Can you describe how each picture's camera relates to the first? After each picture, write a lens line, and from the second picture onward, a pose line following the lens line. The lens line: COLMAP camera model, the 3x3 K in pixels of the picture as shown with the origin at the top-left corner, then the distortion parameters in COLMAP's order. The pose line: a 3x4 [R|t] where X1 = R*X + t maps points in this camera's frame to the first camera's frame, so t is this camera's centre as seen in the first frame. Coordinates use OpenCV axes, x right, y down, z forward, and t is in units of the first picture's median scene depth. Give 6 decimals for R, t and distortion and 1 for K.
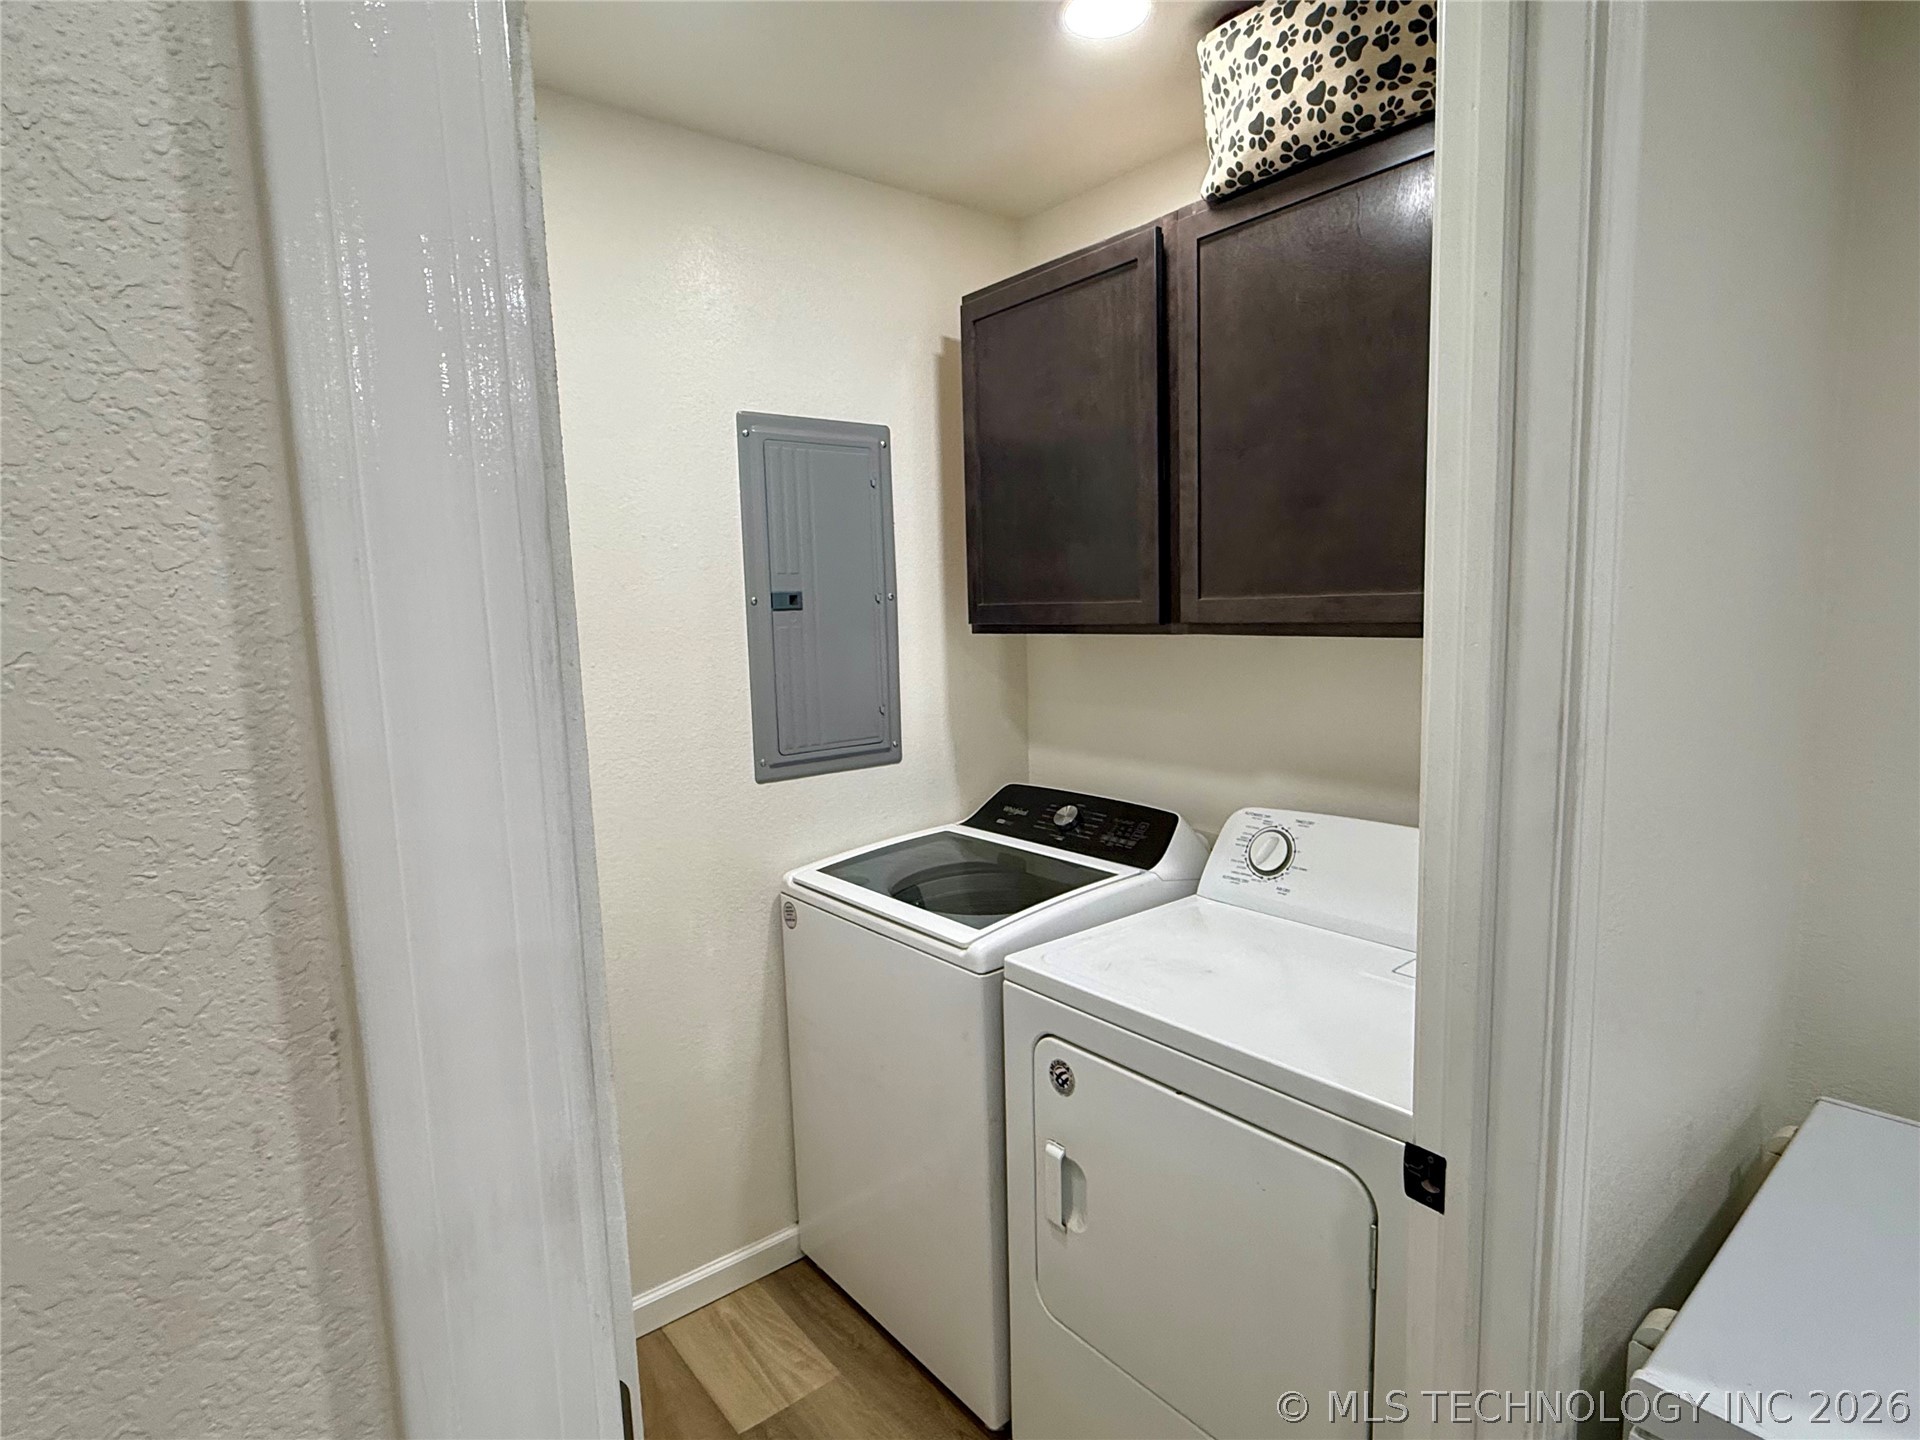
lens RADIAL K [[1005.3, 0, 941.0], [0, 1005.3, 721.8], [0, 0, 1]] dist [-0.000155, -0.000173]
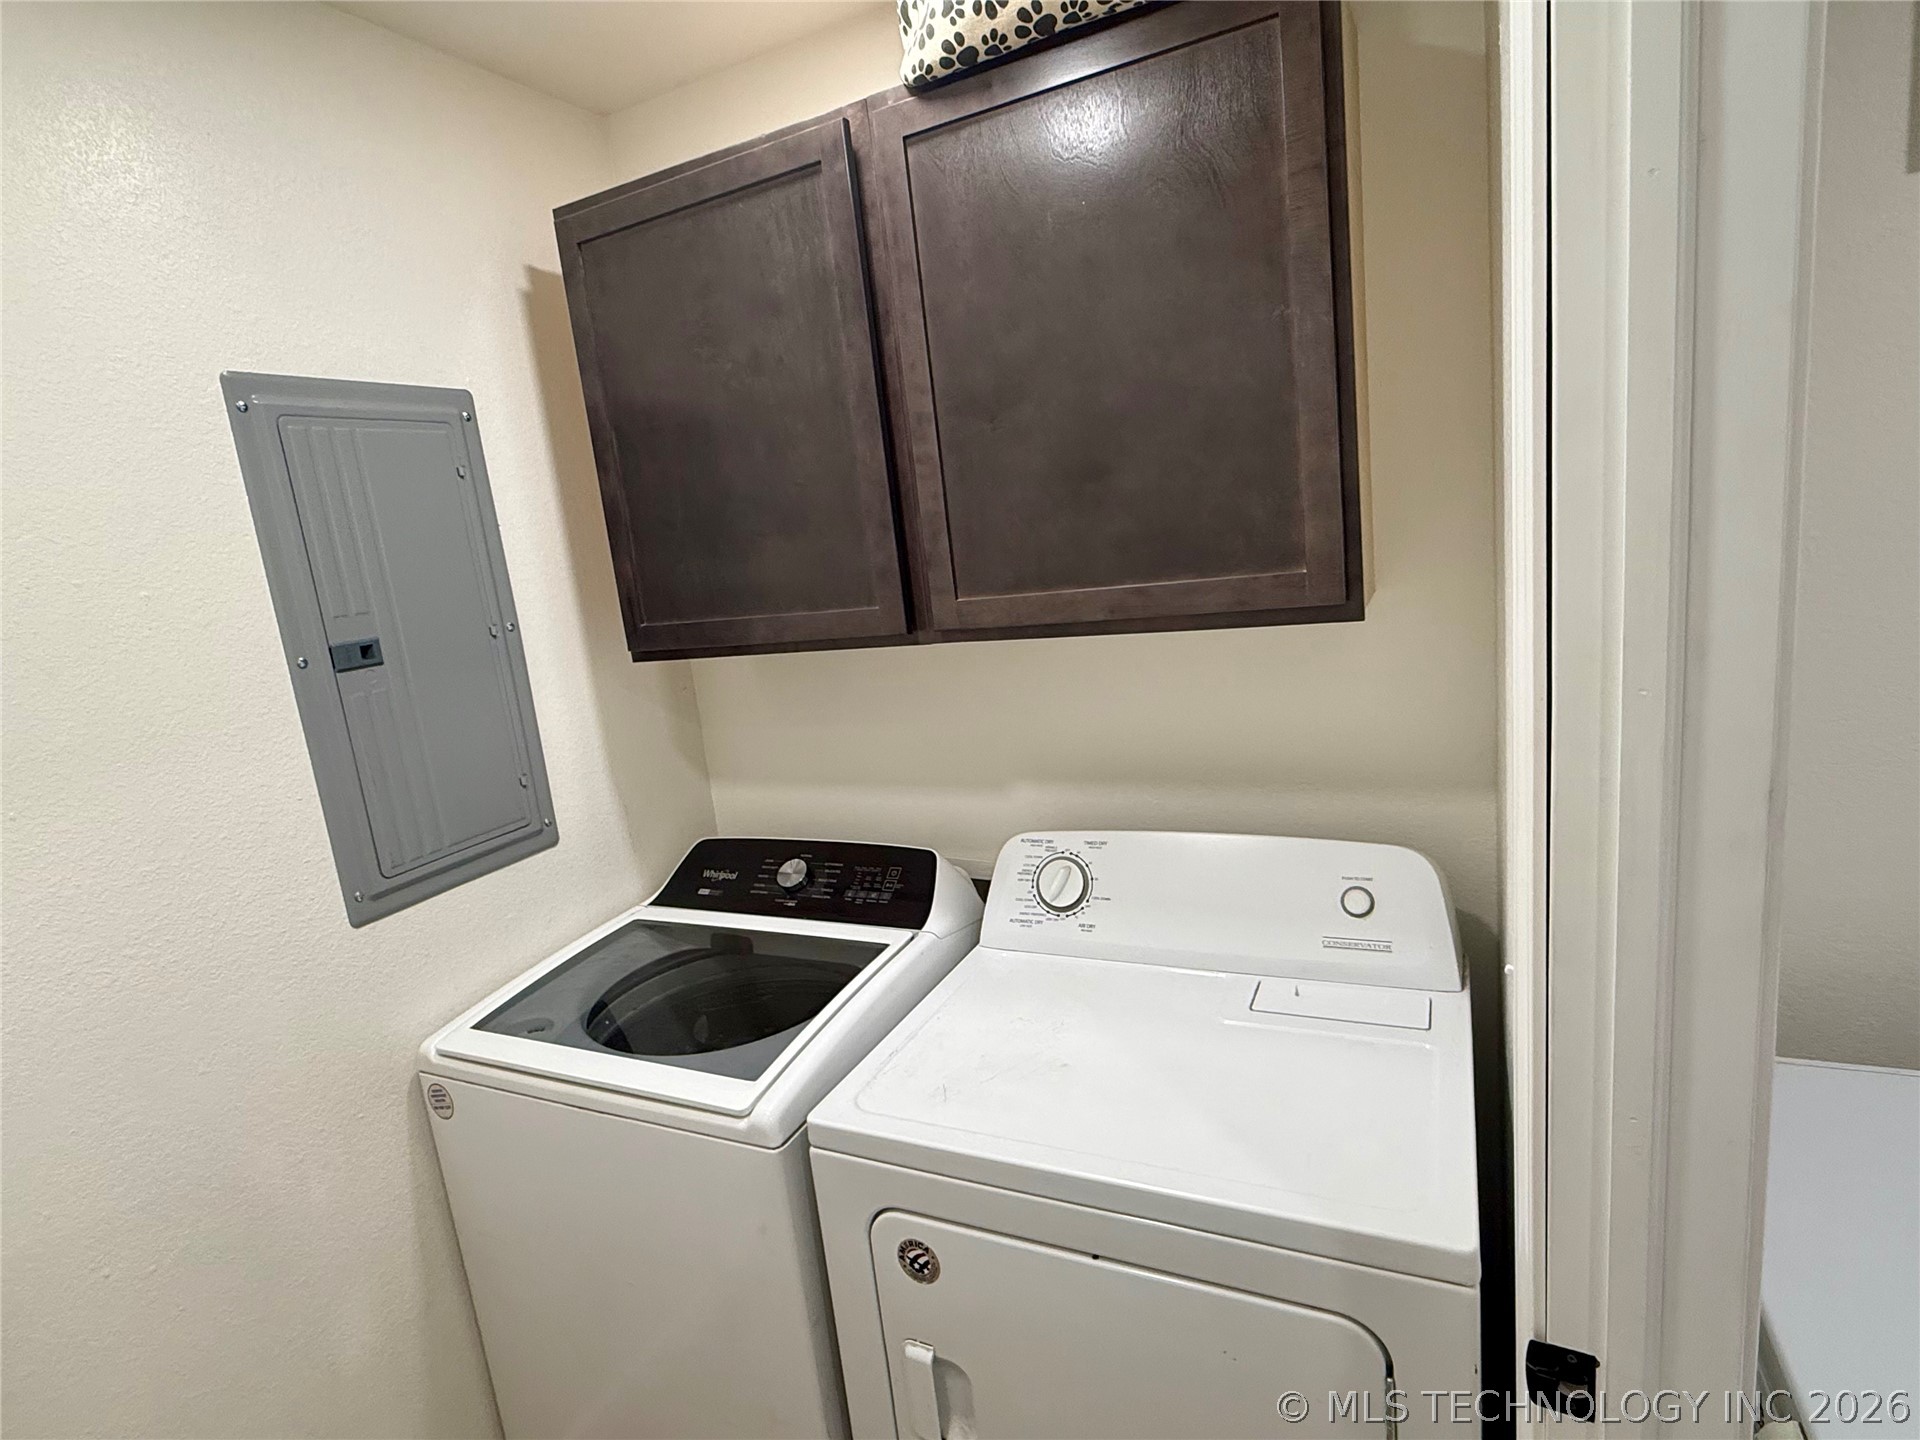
lens RADIAL K [[1005.3, 0, 941.0], [0, 1005.3, 721.8], [0, 0, 1]] dist [-0.000155, -0.000173]
pose [[0.904060, -0.152522, 0.399265, -0.082266], [0.137062, 0.988282, 0.067179, -0.074271], [-0.404833, -0.006010, 0.914371, 0.245117]]
